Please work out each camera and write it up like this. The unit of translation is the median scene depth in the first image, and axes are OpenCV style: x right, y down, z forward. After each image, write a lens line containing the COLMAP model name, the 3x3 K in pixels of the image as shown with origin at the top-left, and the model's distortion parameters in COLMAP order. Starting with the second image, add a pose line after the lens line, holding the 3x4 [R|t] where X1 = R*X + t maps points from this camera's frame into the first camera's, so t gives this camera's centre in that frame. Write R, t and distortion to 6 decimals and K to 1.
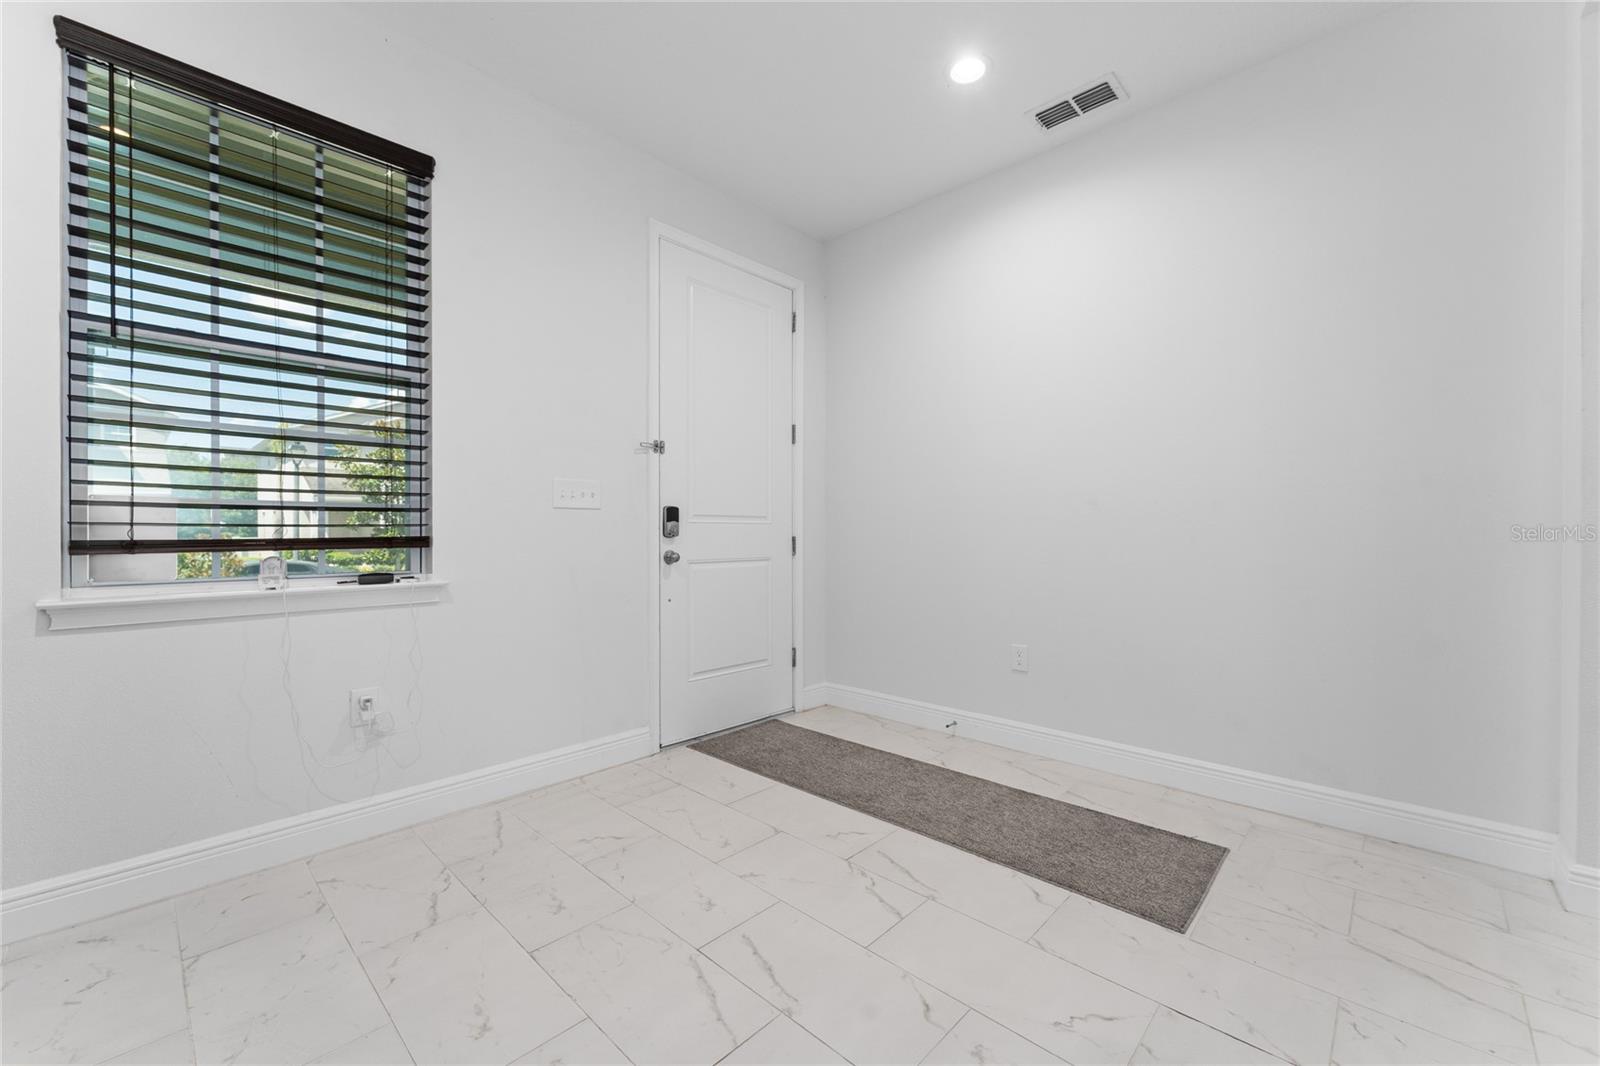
lens RADIAL K [[640.1, 0, 797.9], [0, 640.1, 537.3], [0, 0, 1]] dist [0.006959, -0.000149]
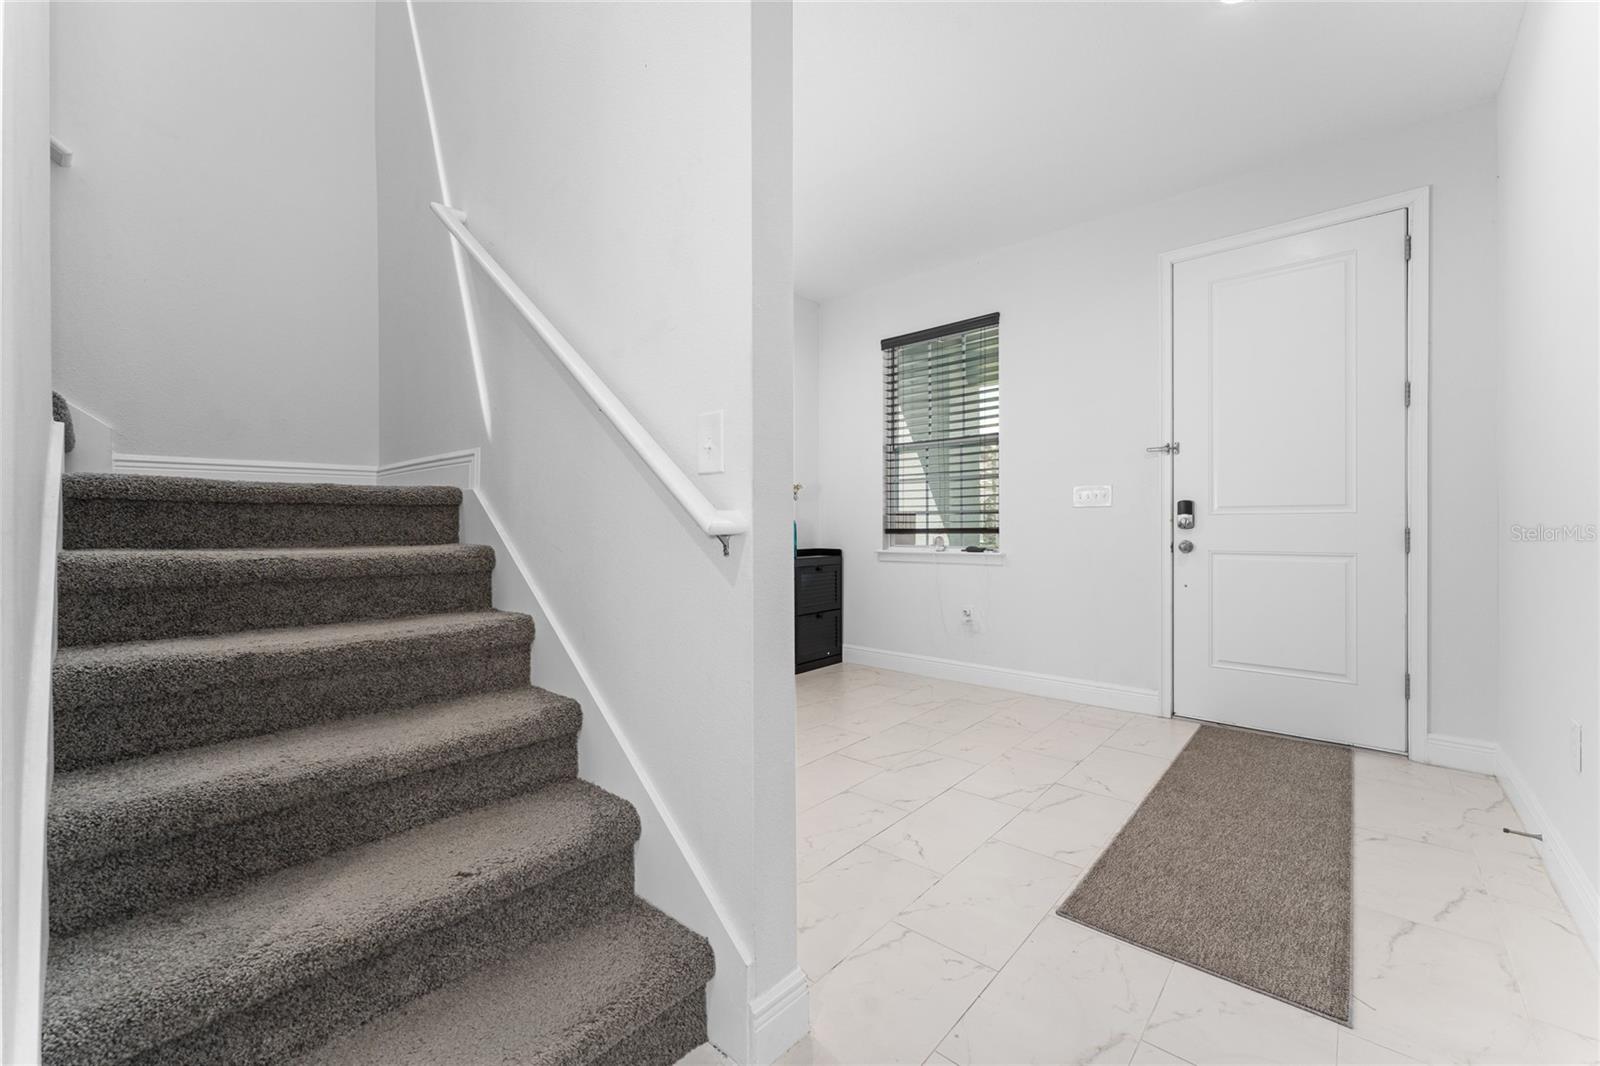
lens RADIAL K [[640.1, 0, 797.9], [0, 640.1, 527.2], [0, 0, 1]] dist [0.006959, -0.000149]
pose [[0.042956, 0.003552, -0.999071, 1.023455], [-0.000382, 0.999994, 0.003539, -0.006518], [0.999077, 0.000230, 0.042957, 0.336435]]
